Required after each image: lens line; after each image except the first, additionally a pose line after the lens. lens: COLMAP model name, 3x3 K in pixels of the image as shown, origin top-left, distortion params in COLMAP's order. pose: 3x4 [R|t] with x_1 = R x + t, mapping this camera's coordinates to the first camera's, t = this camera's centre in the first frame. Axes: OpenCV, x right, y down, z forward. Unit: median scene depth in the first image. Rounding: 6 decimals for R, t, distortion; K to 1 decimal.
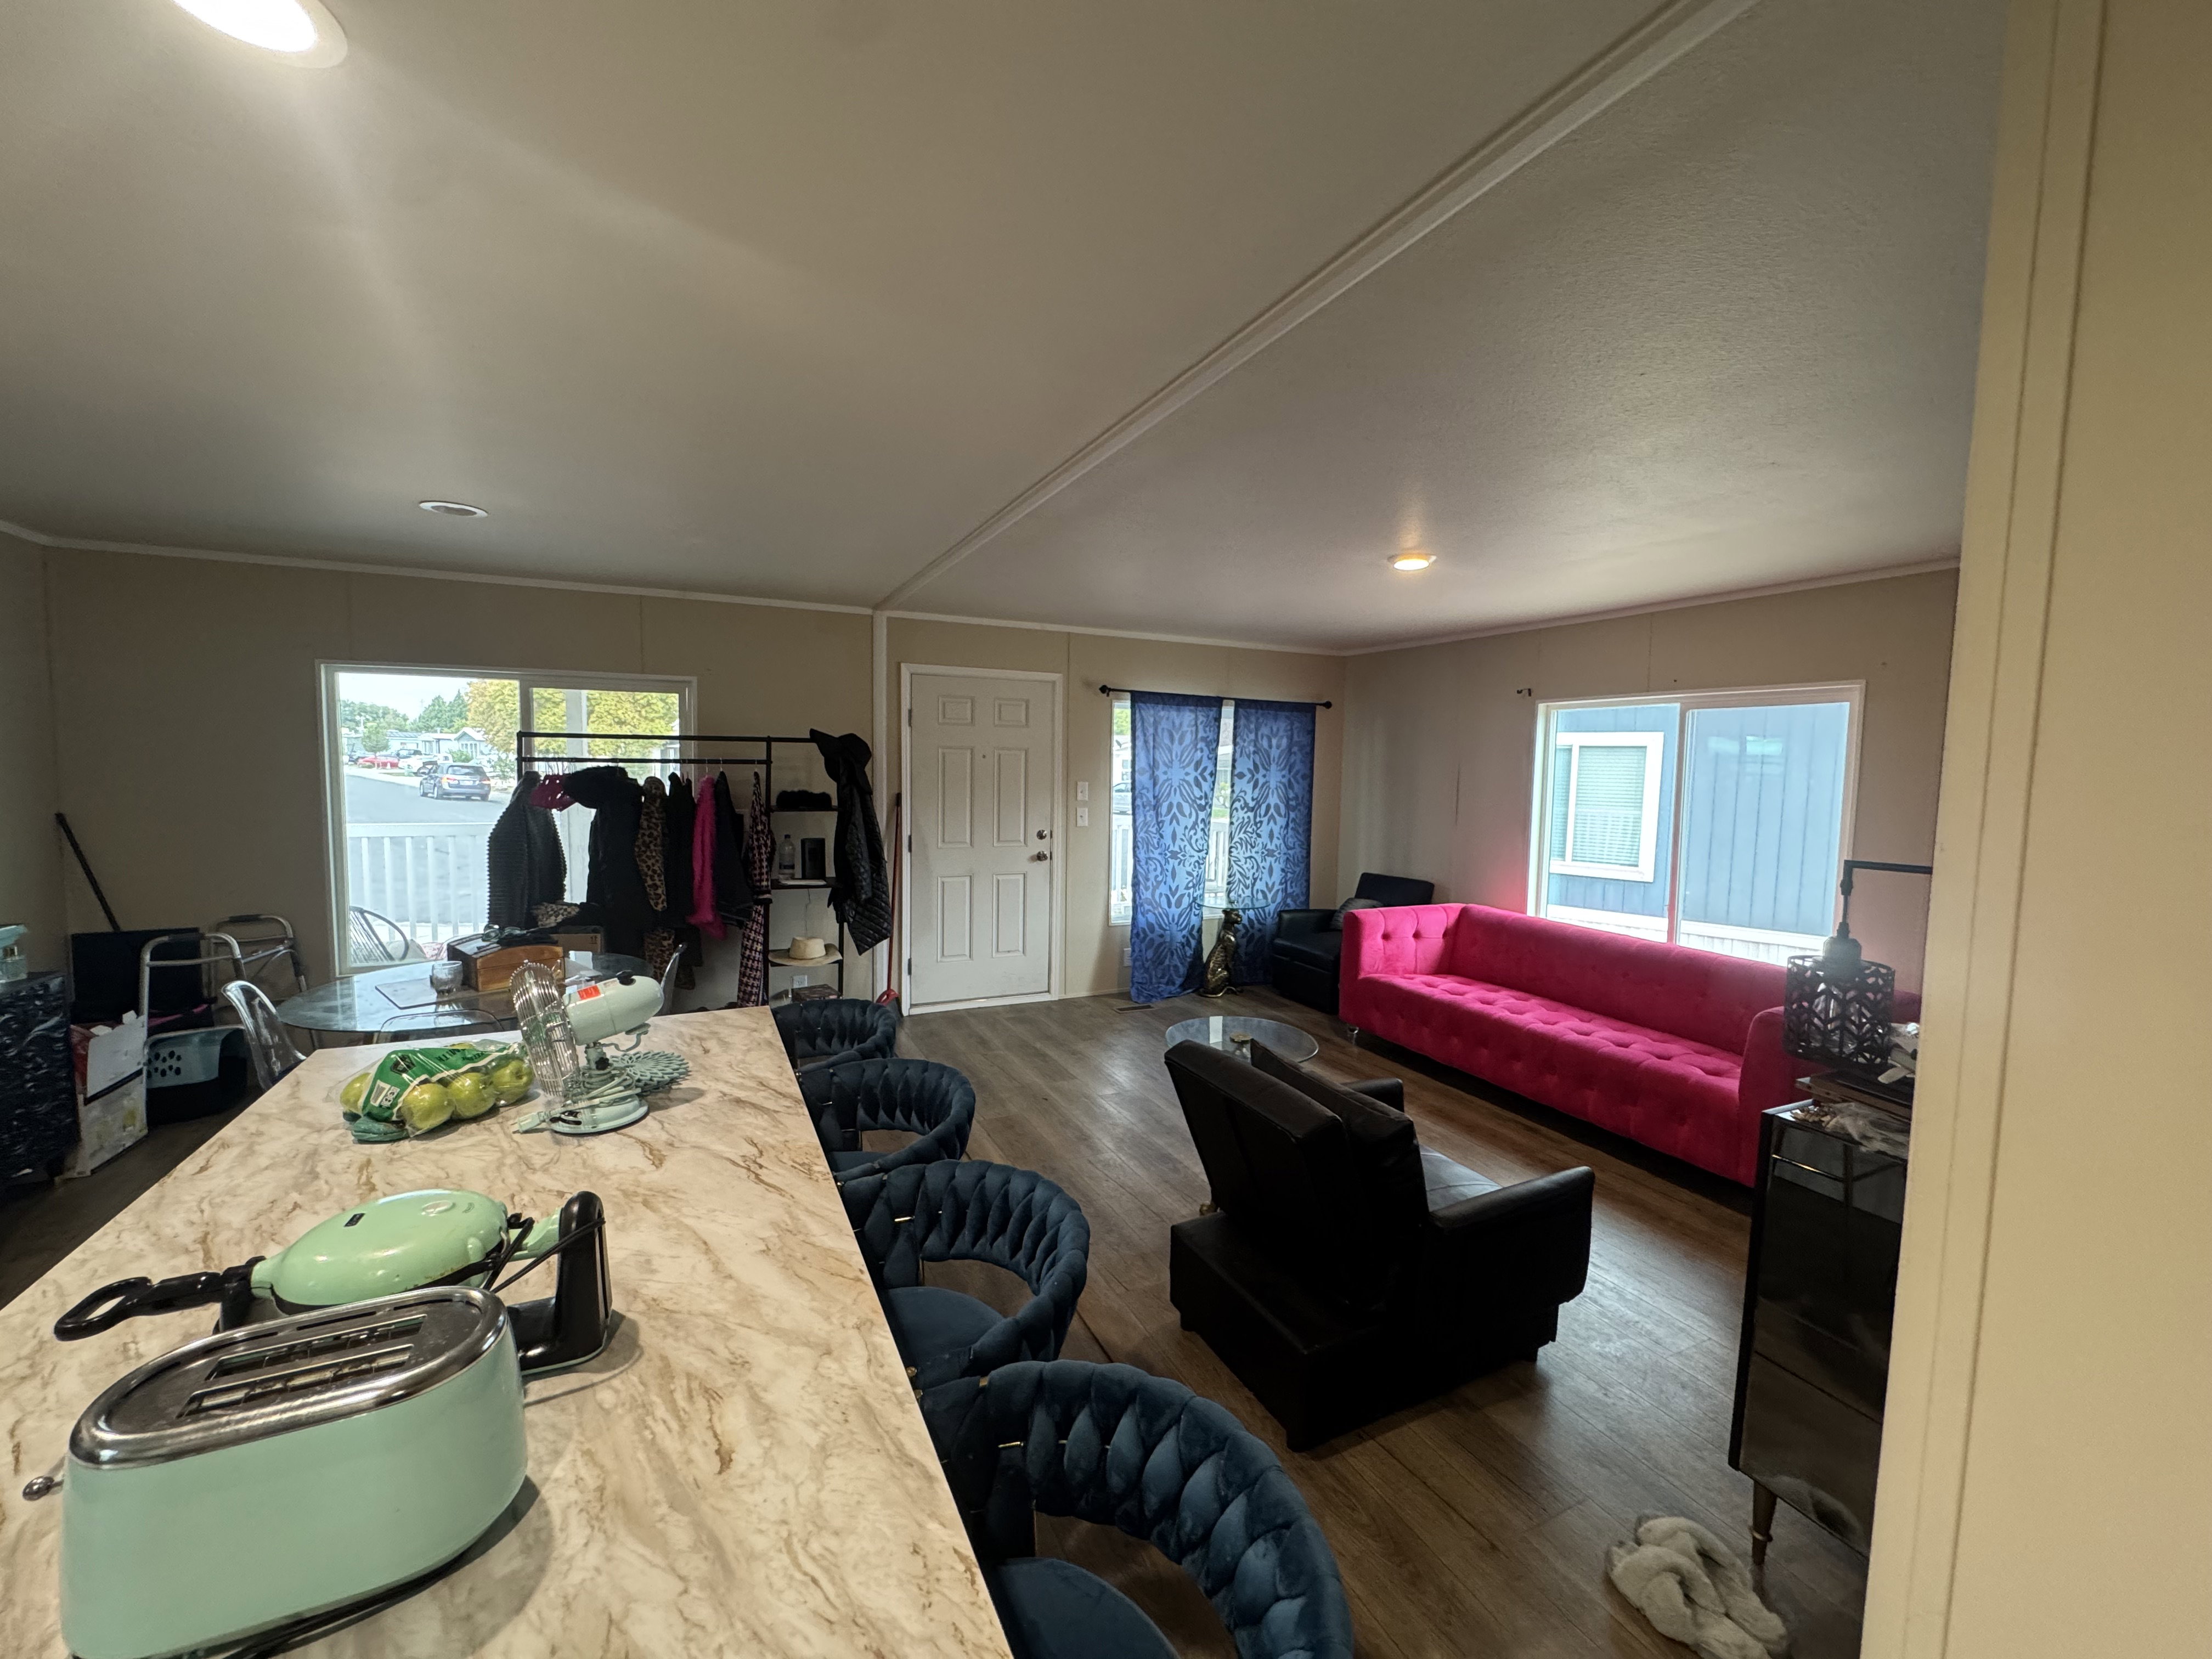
lens RADIAL K [[898.0, 0, 1113.2], [0, 898.0, 832.6], [0, 0, 1]] dist [-0.000102, 0.000162]
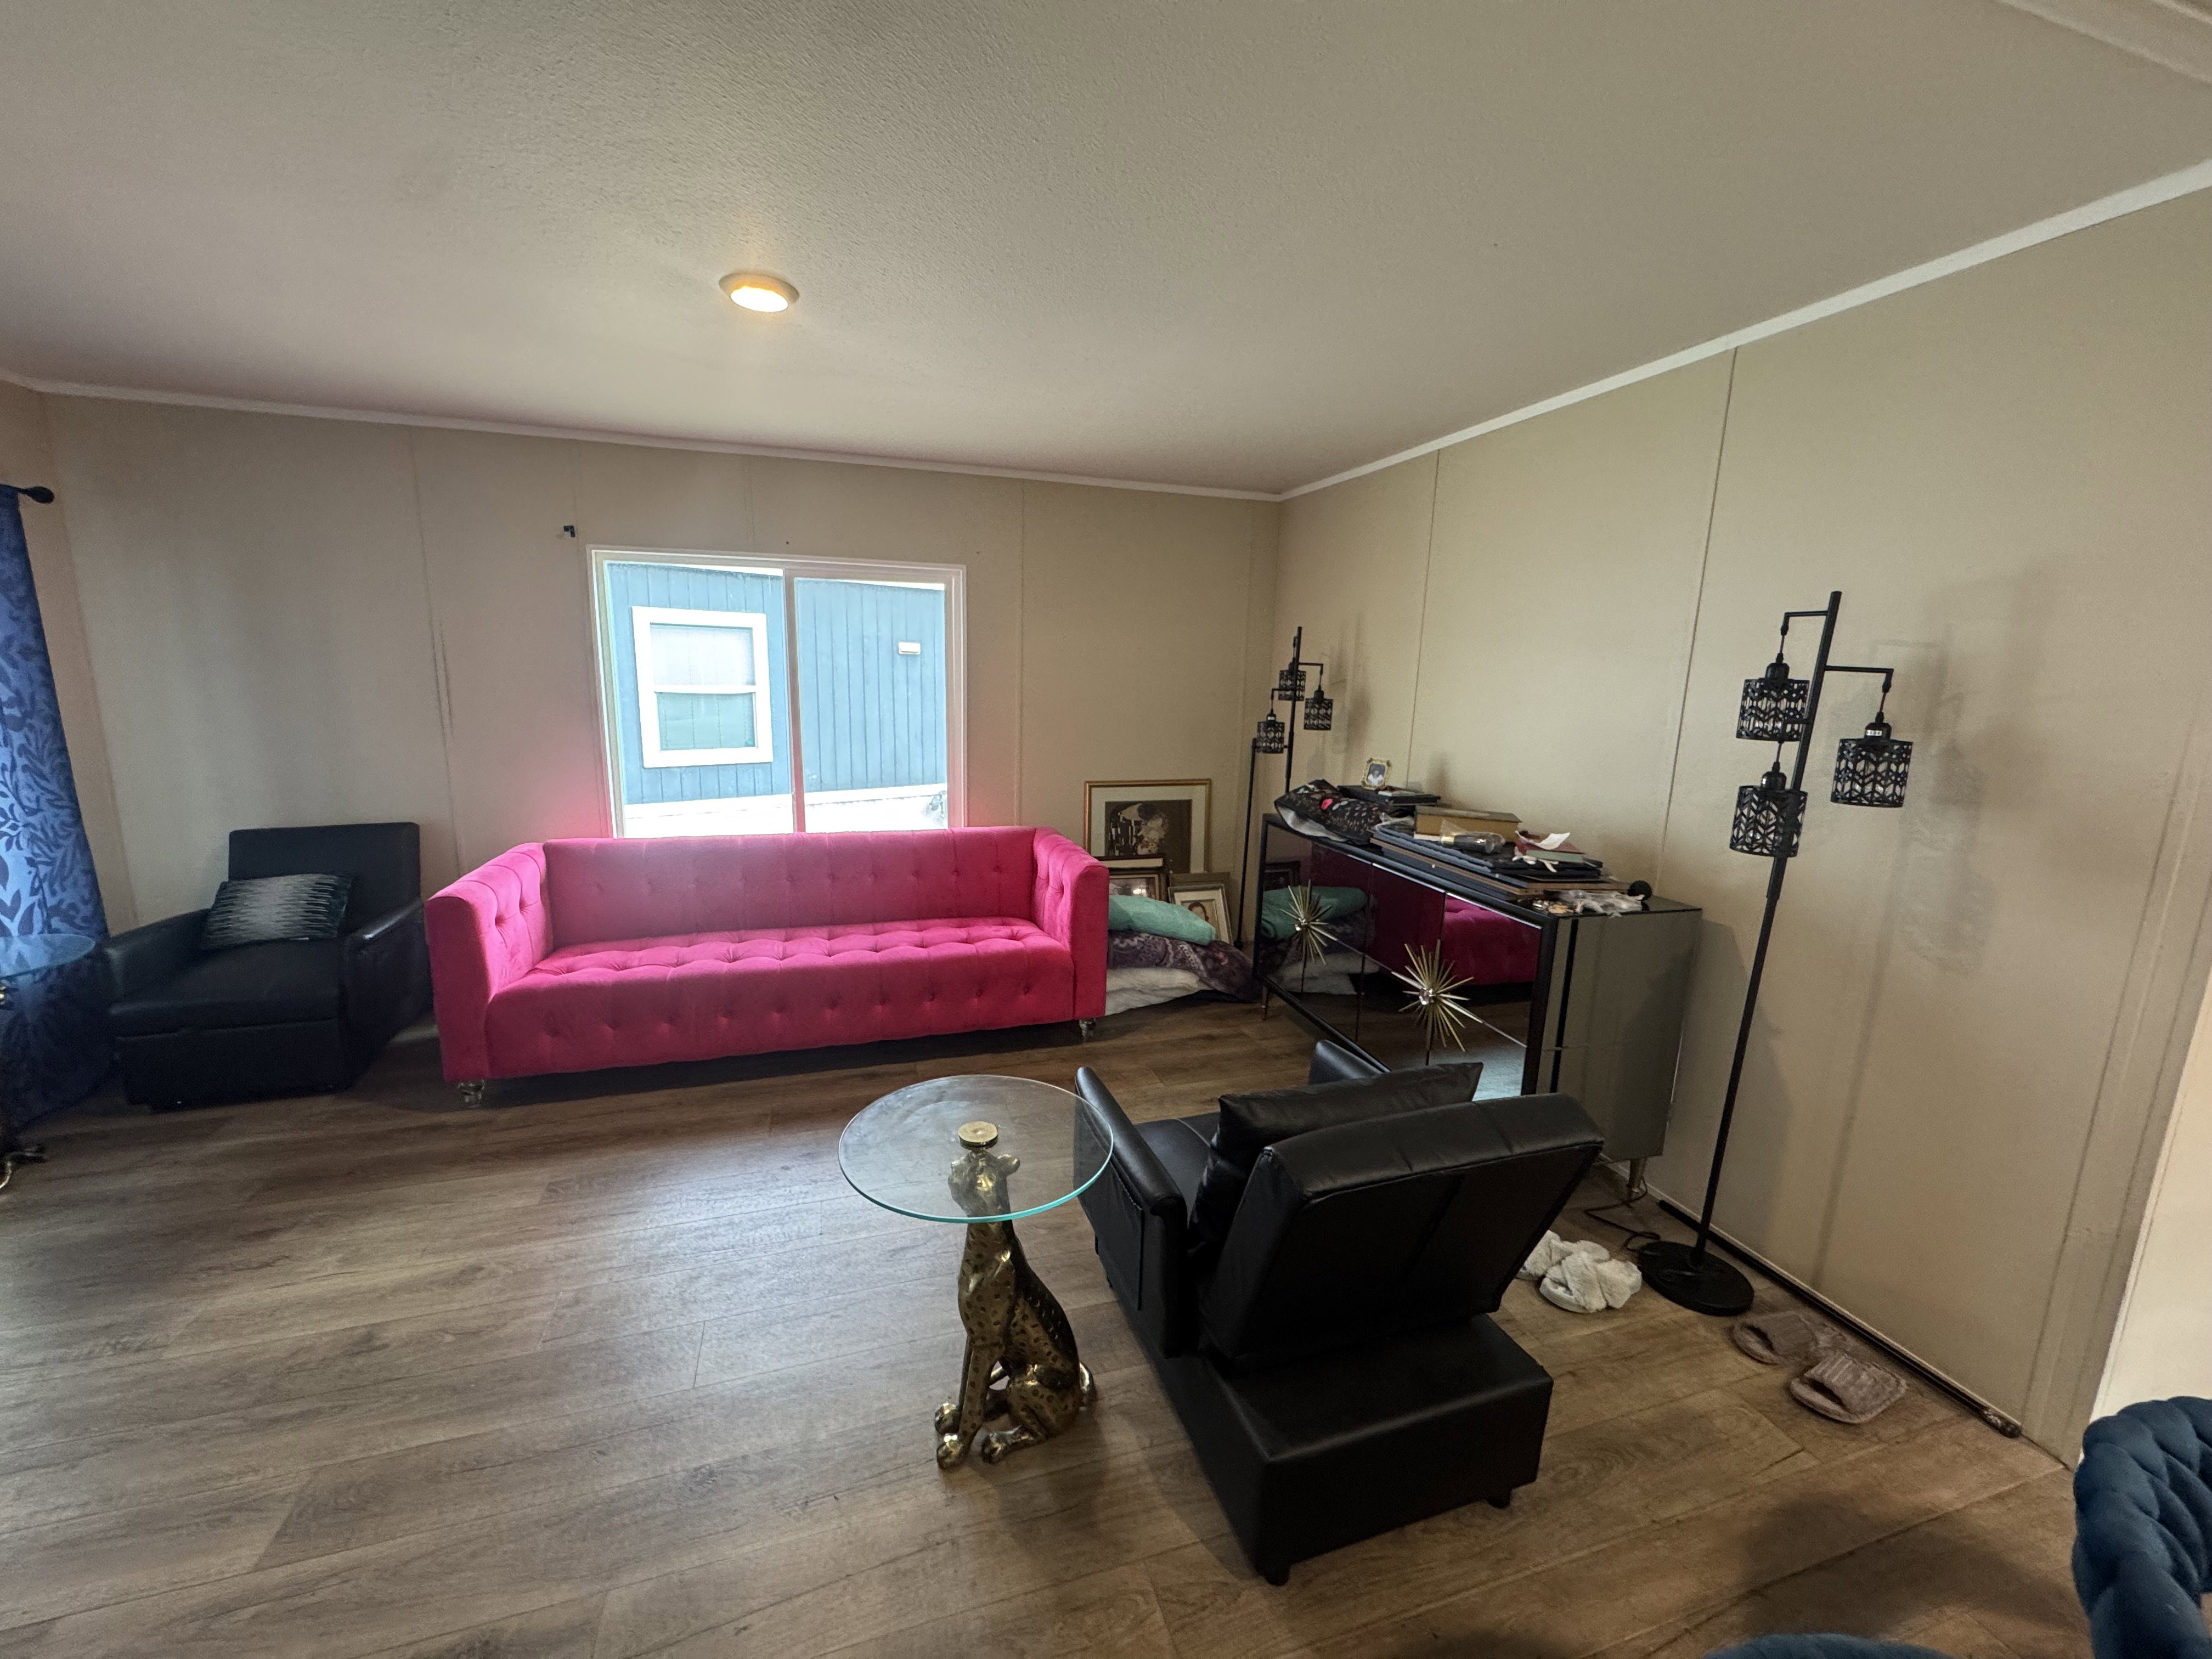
lens RADIAL K [[898.0, 0, 1110.9], [0, 898.0, 827.6], [0, 0, 1]] dist [-0.000102, 0.000162]
pose [[0.141315, -0.194111, 0.970748, -0.219313], [0.061125, 0.980428, 0.187148, -0.034198], [-0.988076, 0.032891, 0.150414, 0.504674]]
